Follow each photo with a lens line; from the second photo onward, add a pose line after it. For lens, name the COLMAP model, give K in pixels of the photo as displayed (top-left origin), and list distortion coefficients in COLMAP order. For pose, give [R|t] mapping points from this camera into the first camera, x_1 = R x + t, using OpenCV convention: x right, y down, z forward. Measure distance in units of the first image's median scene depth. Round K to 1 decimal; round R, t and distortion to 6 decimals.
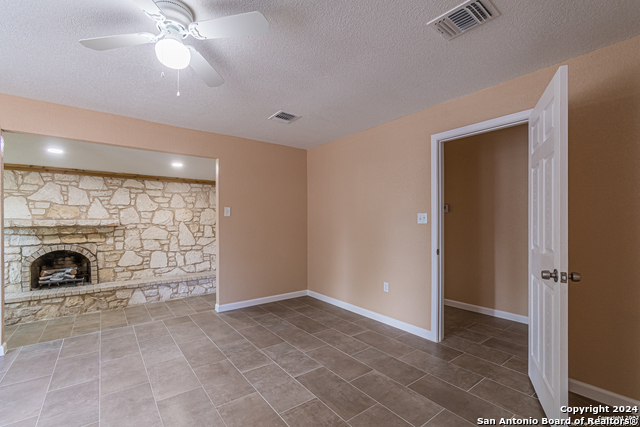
lens RADIAL K [[294.0, 0, 305.0], [0, 294.0, 220.3], [0, 0, 1]] dist [0.005175, -0.002678]
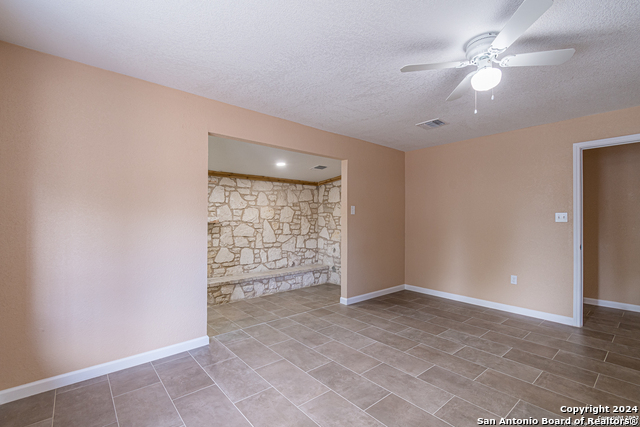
lens RADIAL K [[294.0, 0, 327.2], [0, 294.0, 225.6], [0, 0, 1]] dist [0.005175, -0.002678]
pose [[0.998436, 0.003625, 0.055794, -0.369354], [-0.005038, 0.999670, 0.025196, -0.000344], [-0.055684, -0.025438, 0.998124, -0.043401]]
